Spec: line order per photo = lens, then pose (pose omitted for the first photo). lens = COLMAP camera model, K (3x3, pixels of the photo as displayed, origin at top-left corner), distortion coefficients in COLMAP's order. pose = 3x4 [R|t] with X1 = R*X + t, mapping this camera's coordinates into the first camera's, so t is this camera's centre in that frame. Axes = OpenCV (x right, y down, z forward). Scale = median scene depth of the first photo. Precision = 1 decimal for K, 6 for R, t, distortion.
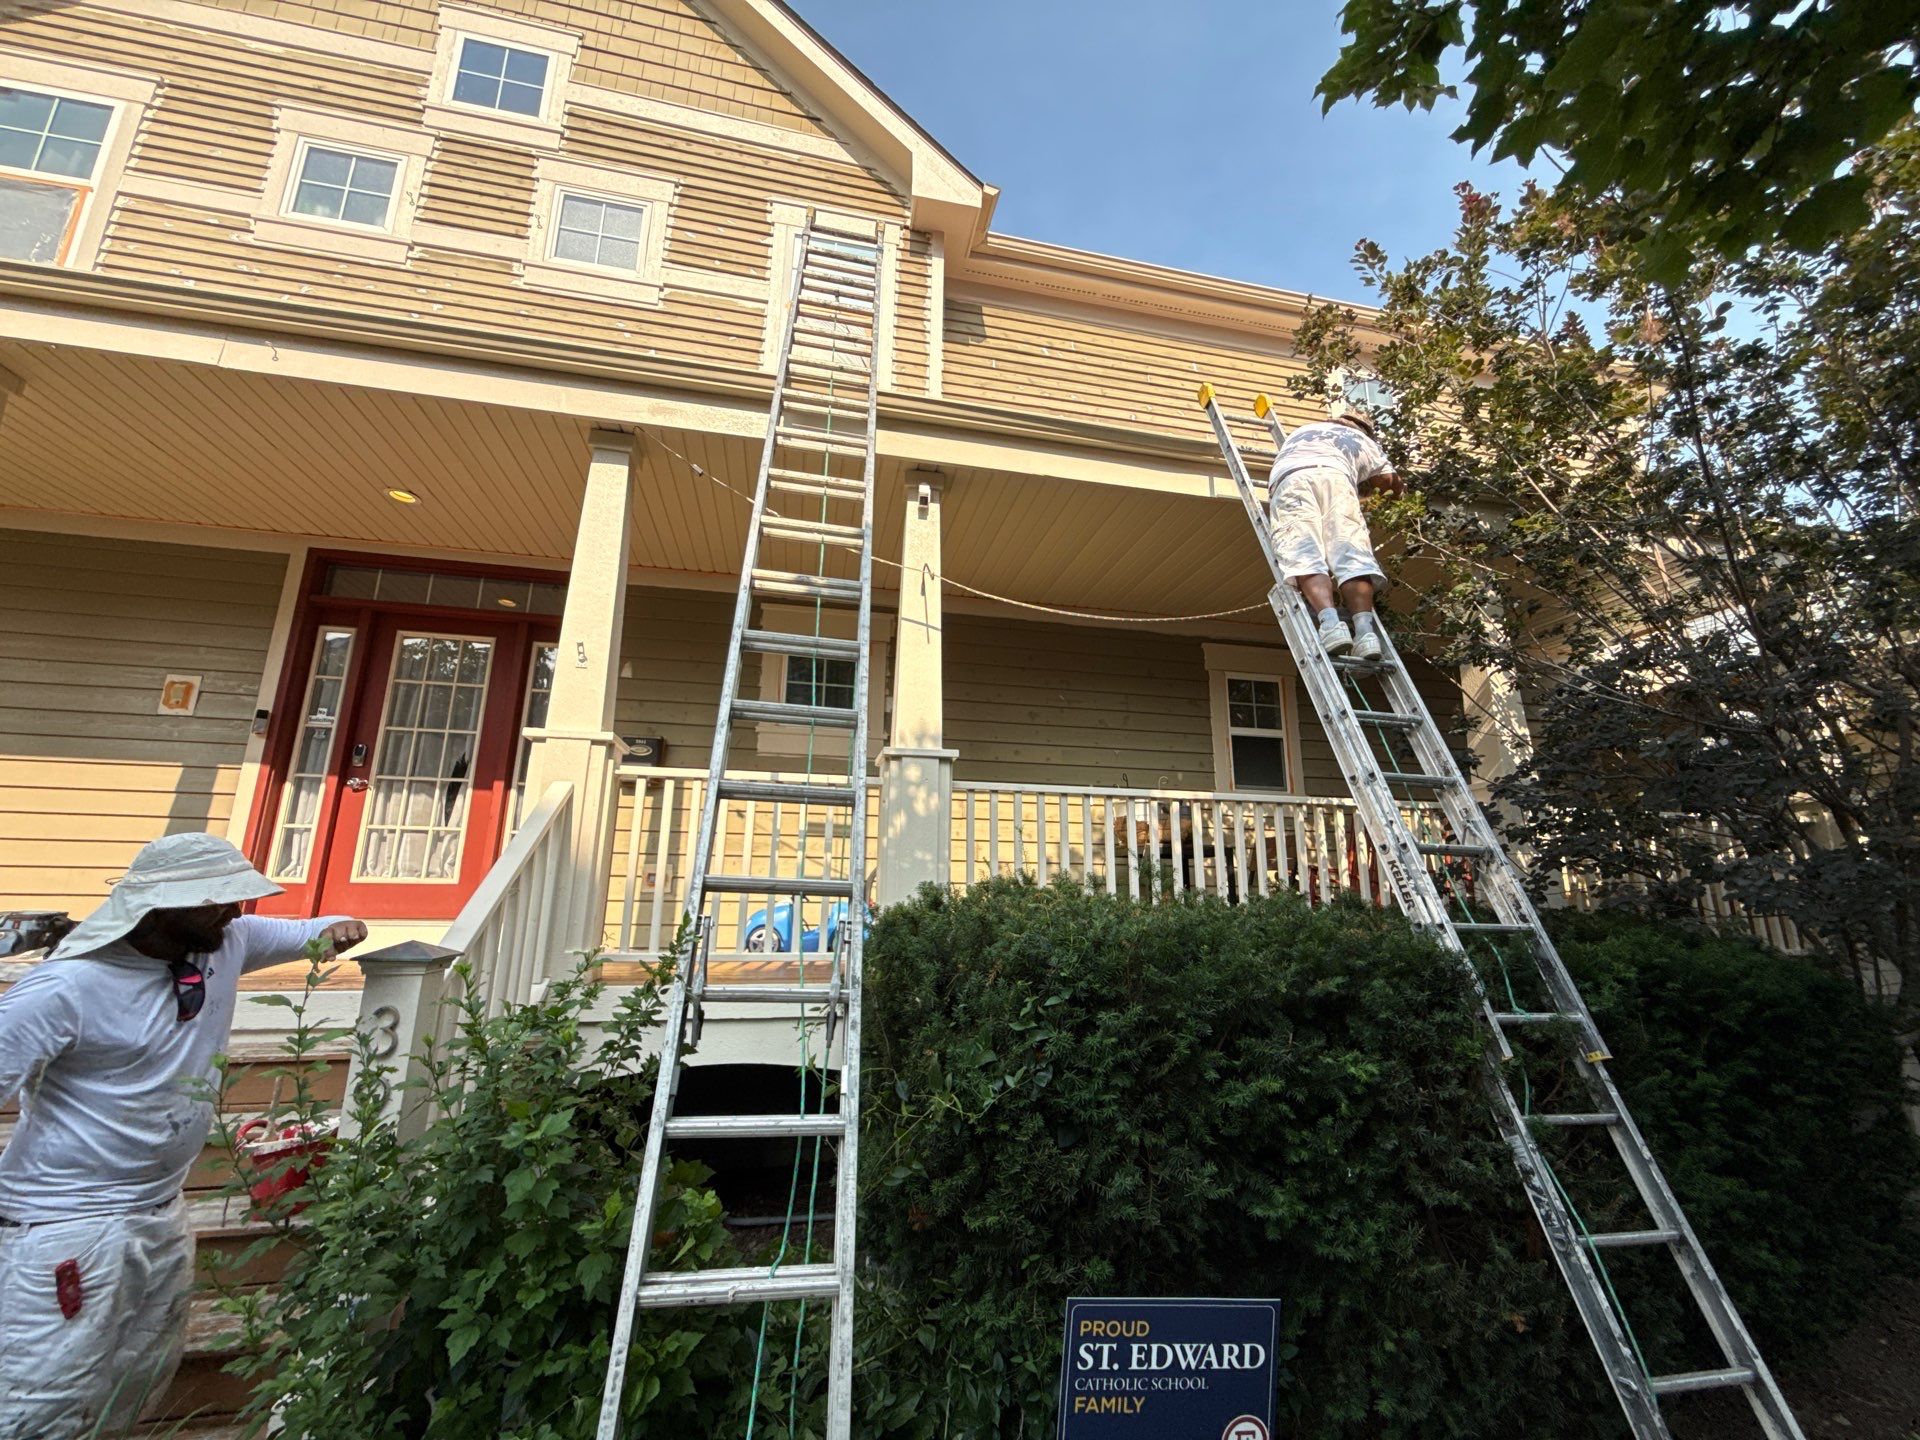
lens RADIAL K [[781.4, 0, 953.5], [0, 781.4, 715.3], [0, 0, 1]] dist [0.001239, 0.000001]
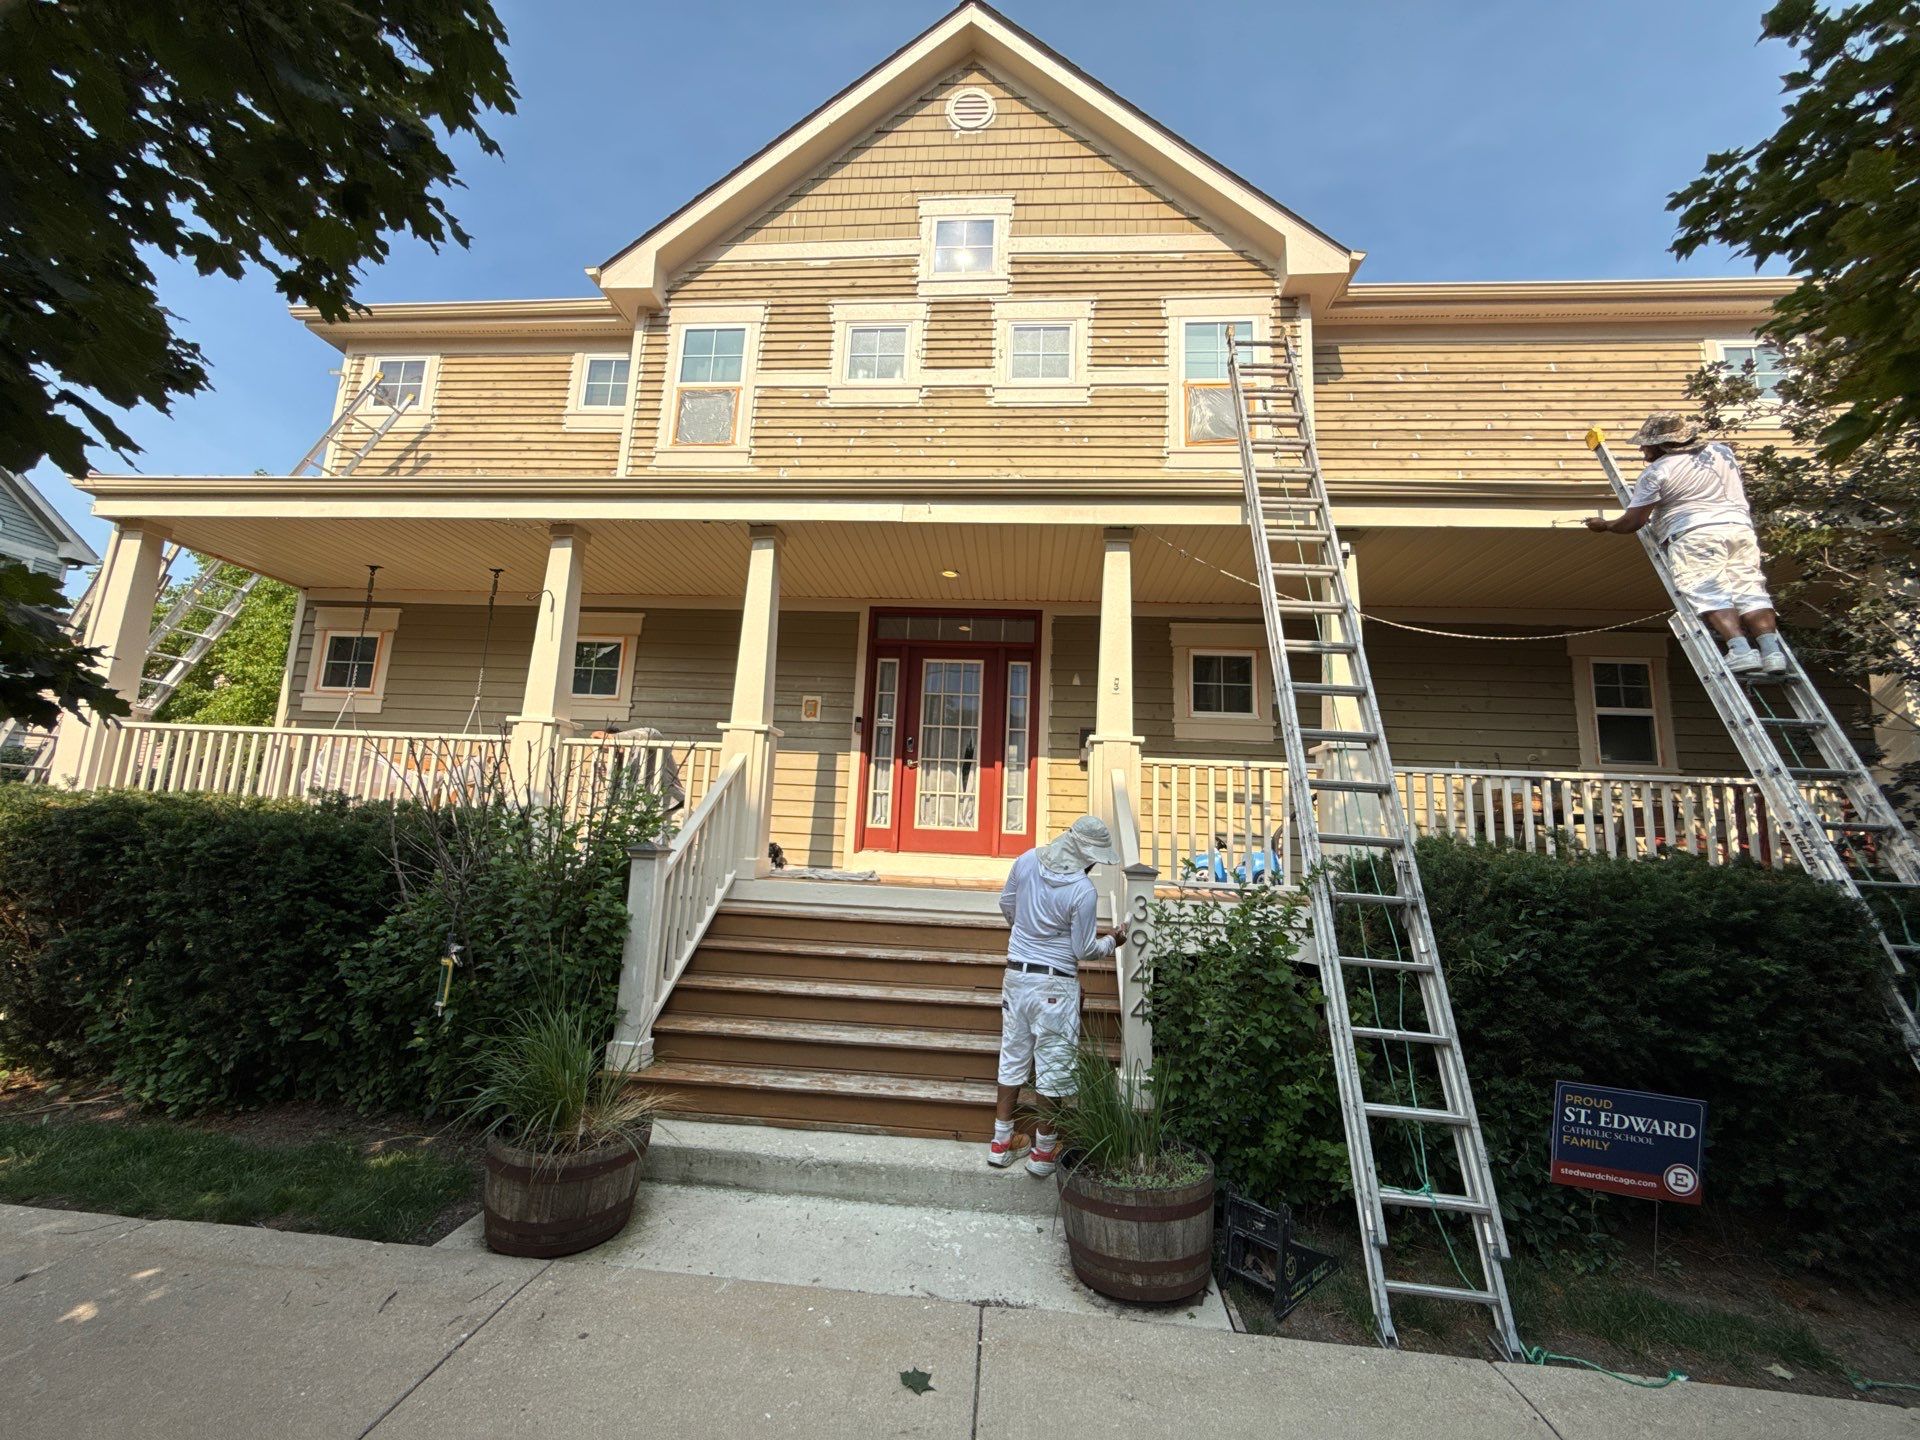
lens RADIAL K [[765.2, 0, 960.0], [0, 765.2, 720.0], [0, 0, 1]] dist [-0.000867, 0.000710]
pose [[0.955745, -0.017376, -0.293683, -0.312421], [0.035209, 0.997835, 0.055544, -0.098452], [0.292082, -0.063426, 0.954288, -0.490292]]
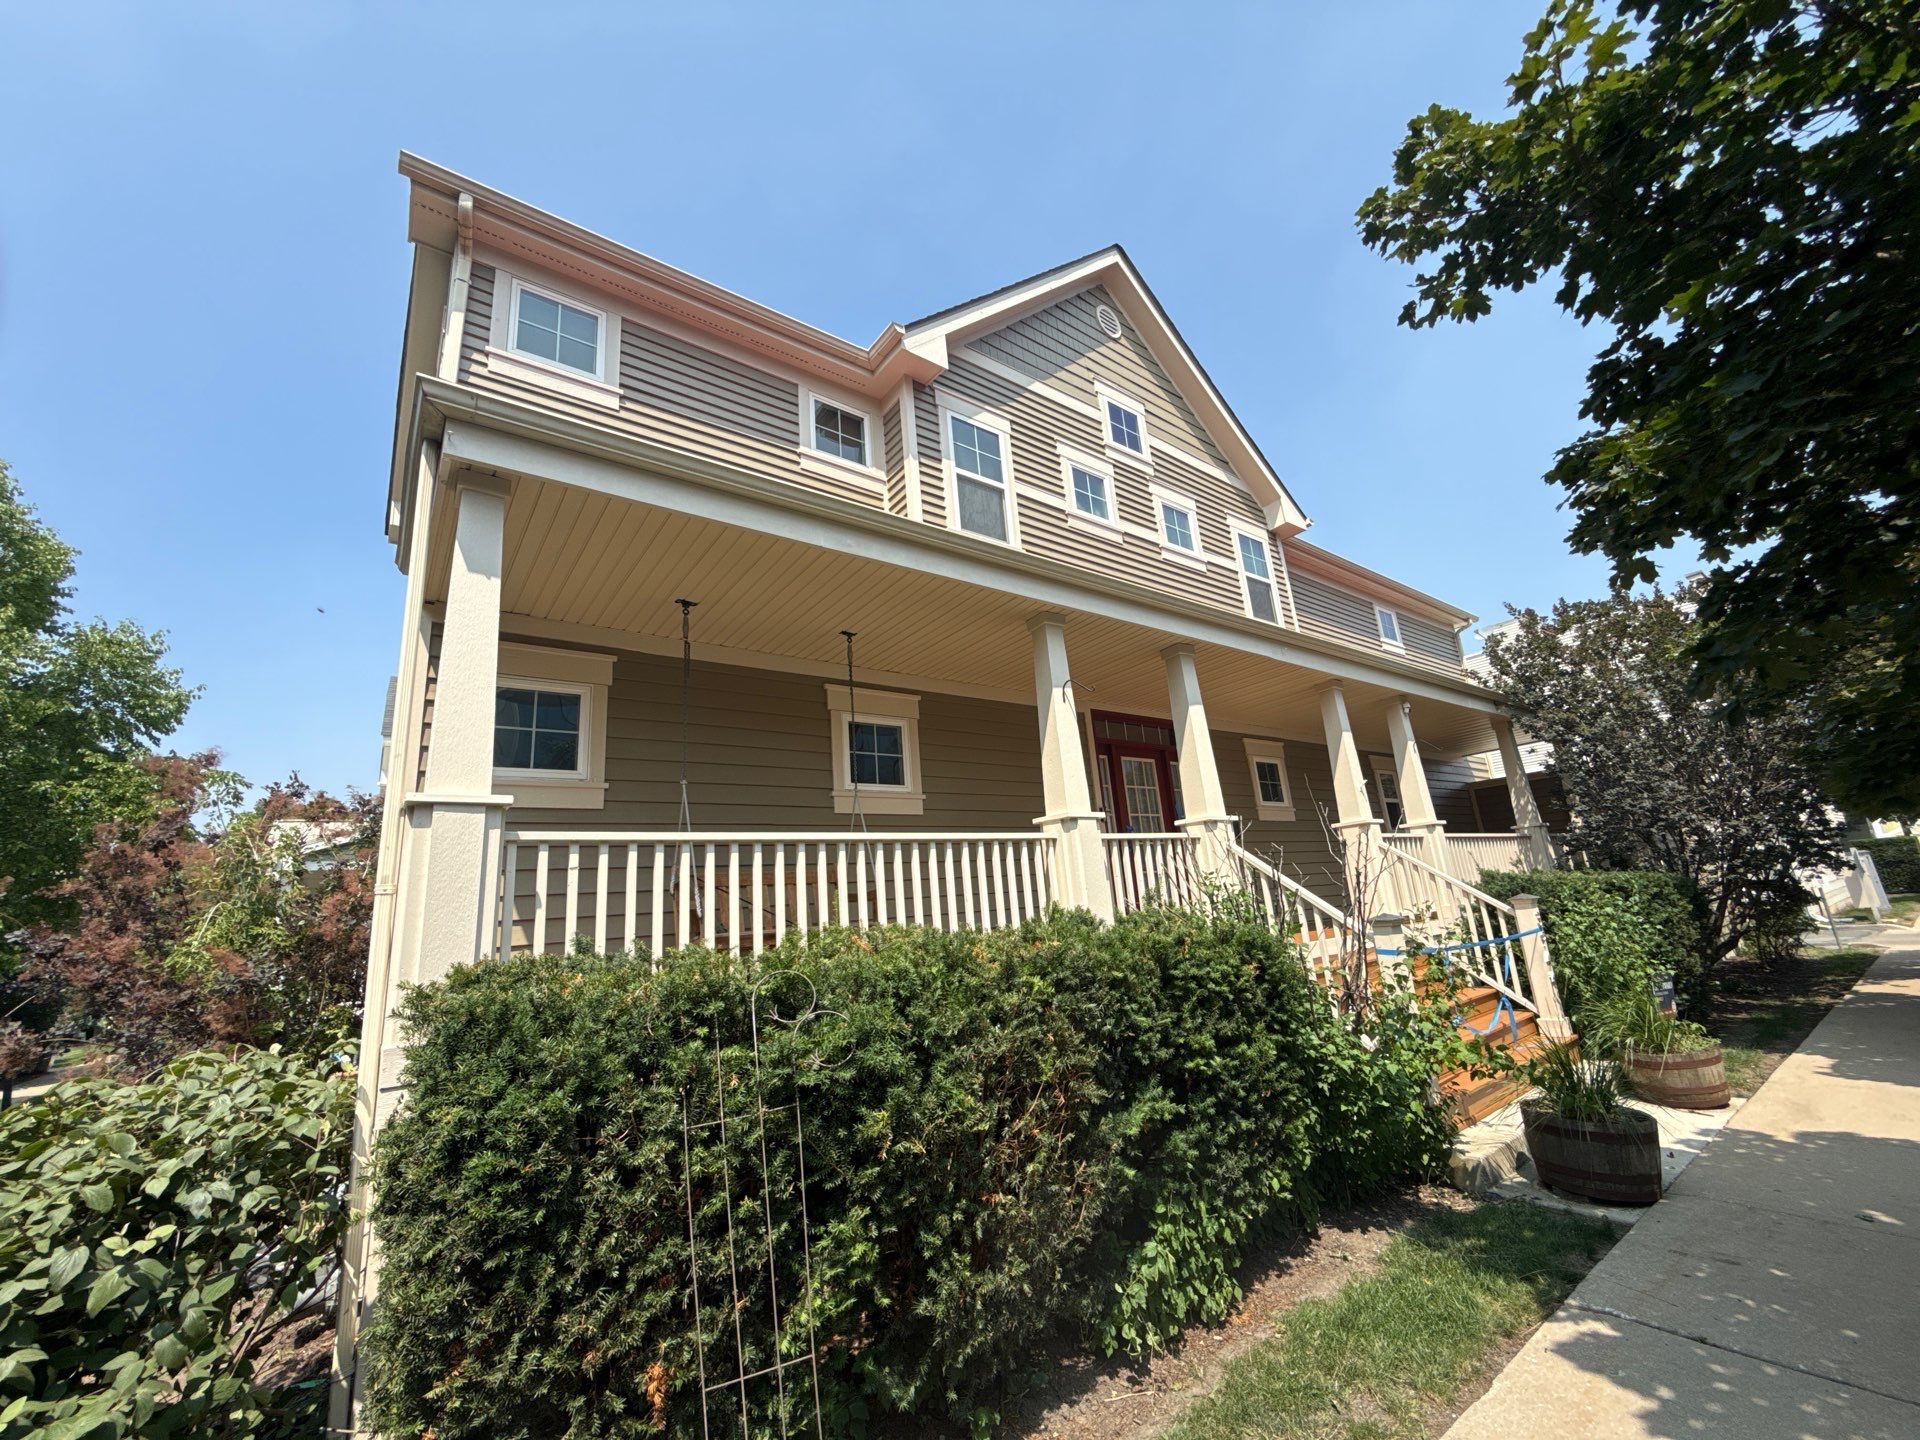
lens RADIAL K [[765.2, 0, 960.0], [0, 765.2, 720.0], [0, 0, 1]] dist [-0.000867, 0.000710]
pose [[0.907490, 0.022168, 0.419489, -2.386665], [-0.004977, 0.999104, -0.042031, -0.161974], [-0.420045, 0.036055, 0.906787, -0.508032]]
